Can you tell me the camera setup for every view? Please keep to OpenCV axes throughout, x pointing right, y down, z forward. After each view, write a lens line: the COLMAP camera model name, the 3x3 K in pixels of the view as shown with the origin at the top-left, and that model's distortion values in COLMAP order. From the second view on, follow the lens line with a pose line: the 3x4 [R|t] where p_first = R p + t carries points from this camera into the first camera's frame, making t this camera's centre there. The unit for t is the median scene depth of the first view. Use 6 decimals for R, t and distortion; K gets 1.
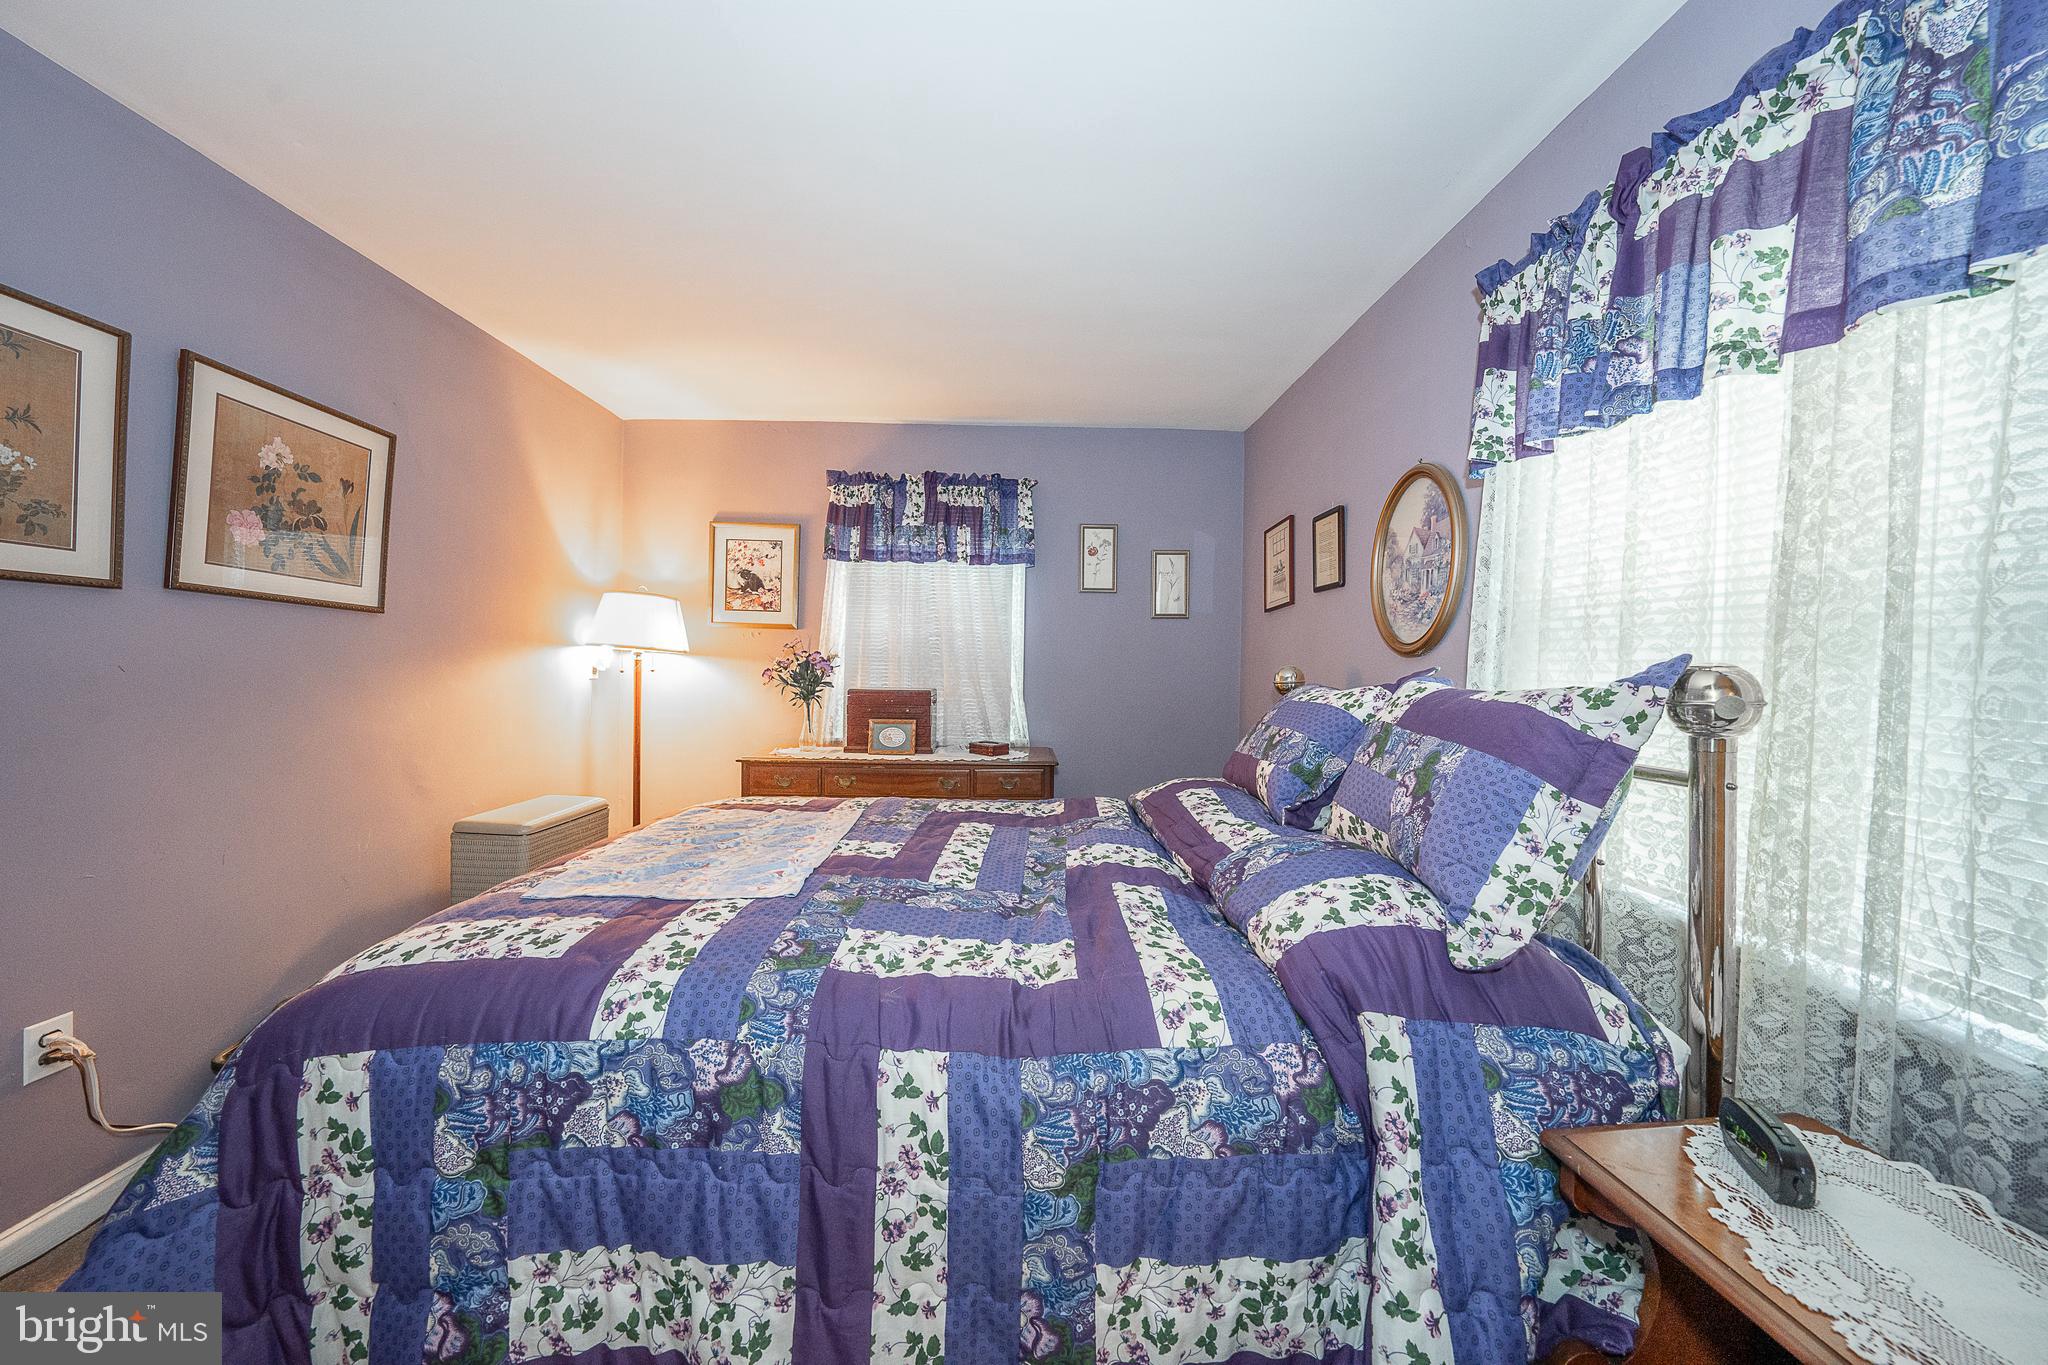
lens RADIAL K [[705.4, 0, 1026.2], [0, 705.4, 676.5], [0, 0, 1]] dist [-0.029939, 0.006578]
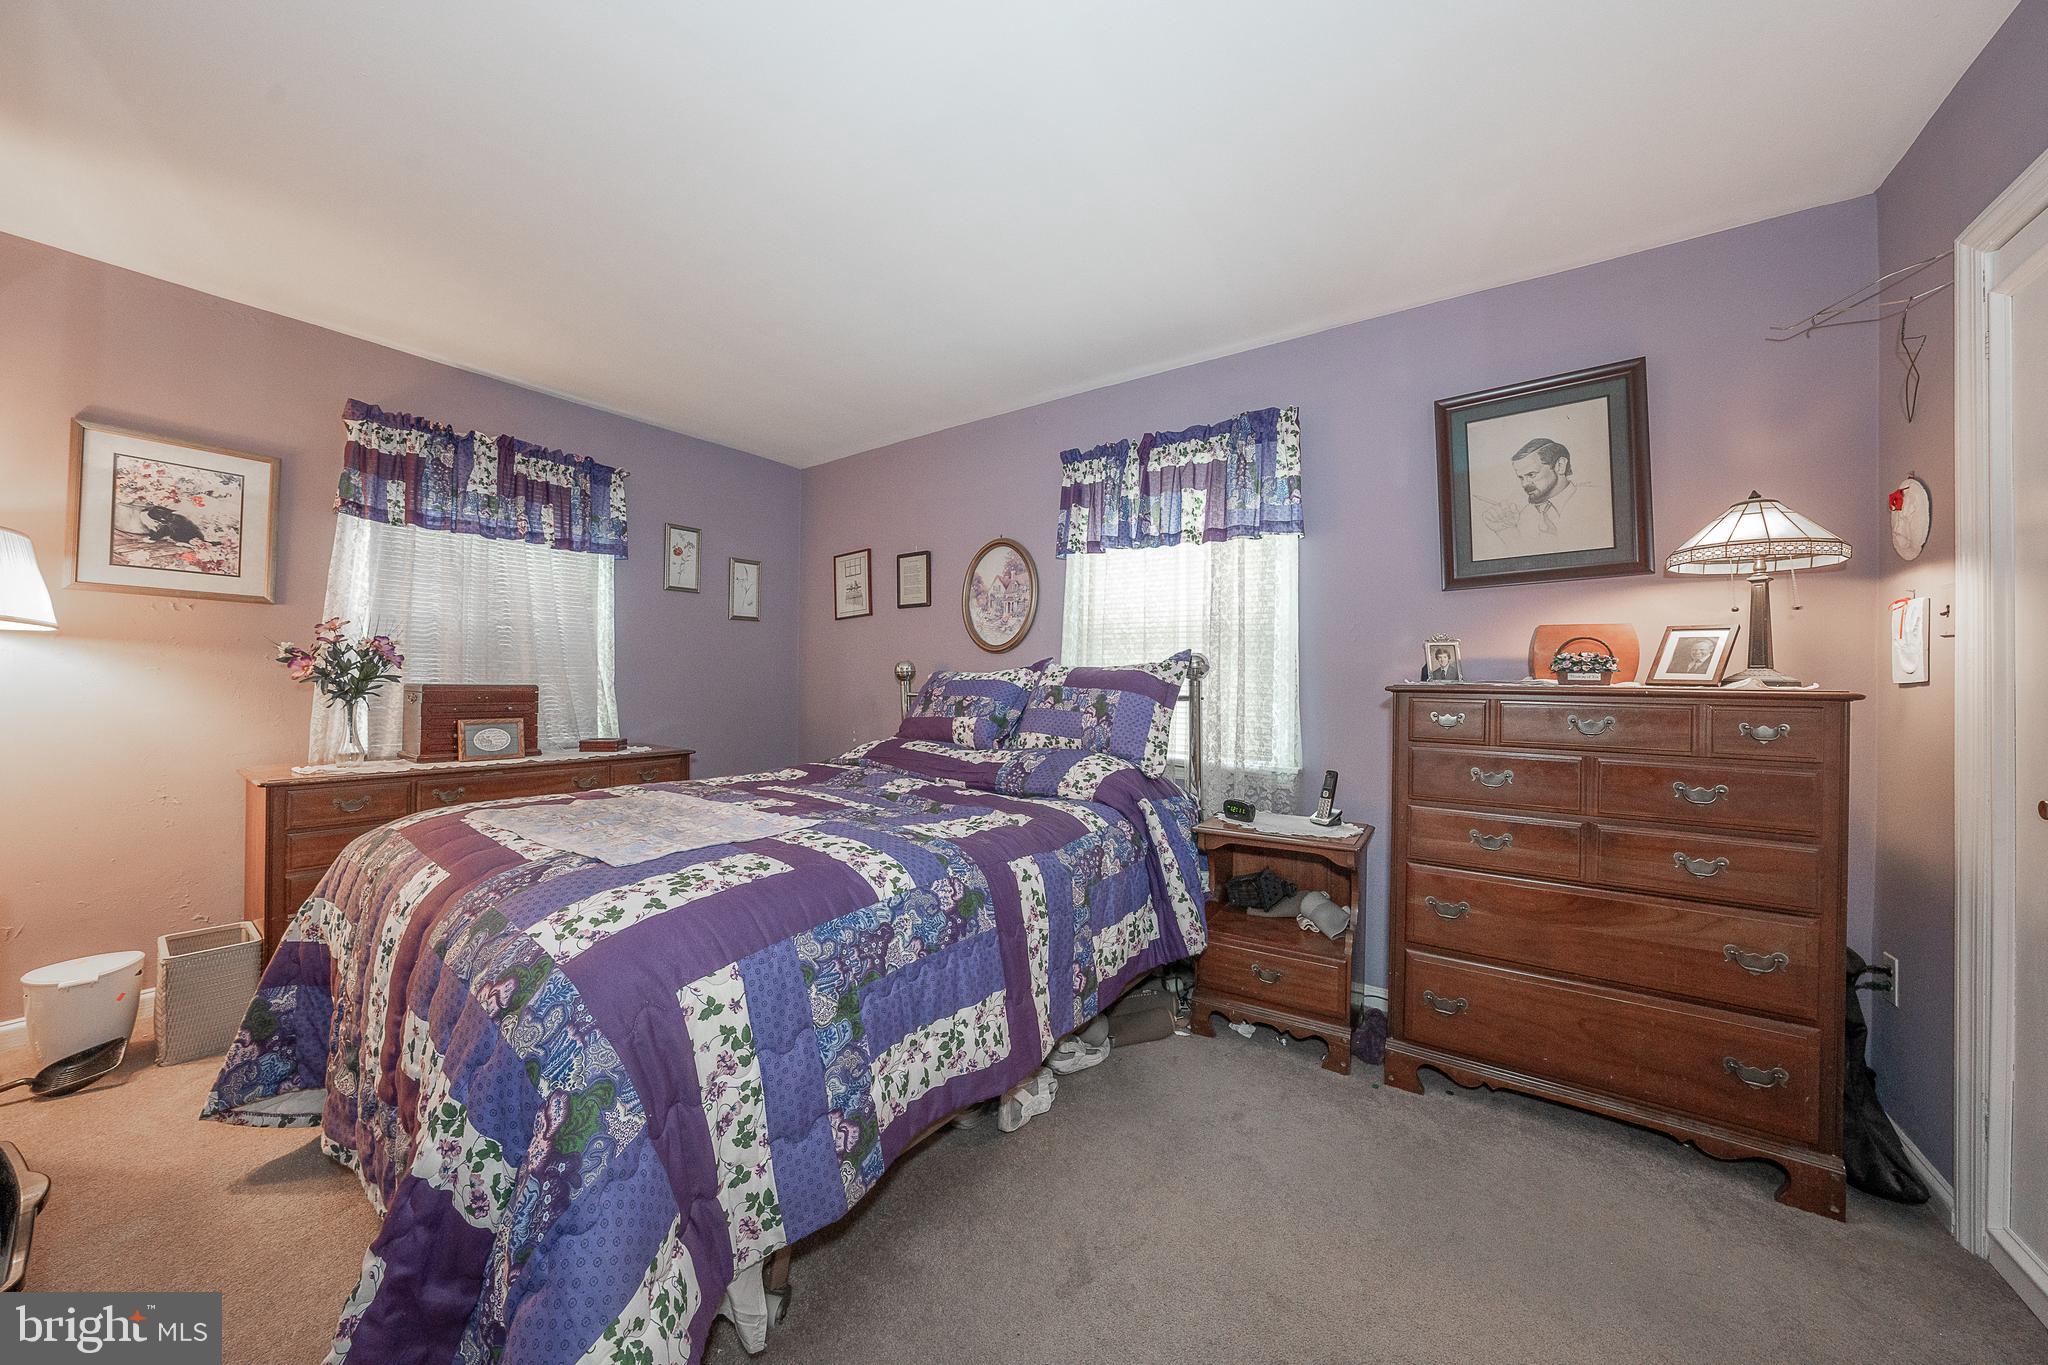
lens RADIAL K [[705.4, 0, 1026.2], [0, 705.4, 676.5], [0, 0, 1]] dist [-0.029939, 0.006578]
pose [[0.596651, -0.002095, 0.802498, -0.973966], [0.015414, 0.999842, -0.008850, 0.054060], [-0.802353, 0.017650, 0.596589, -0.054910]]
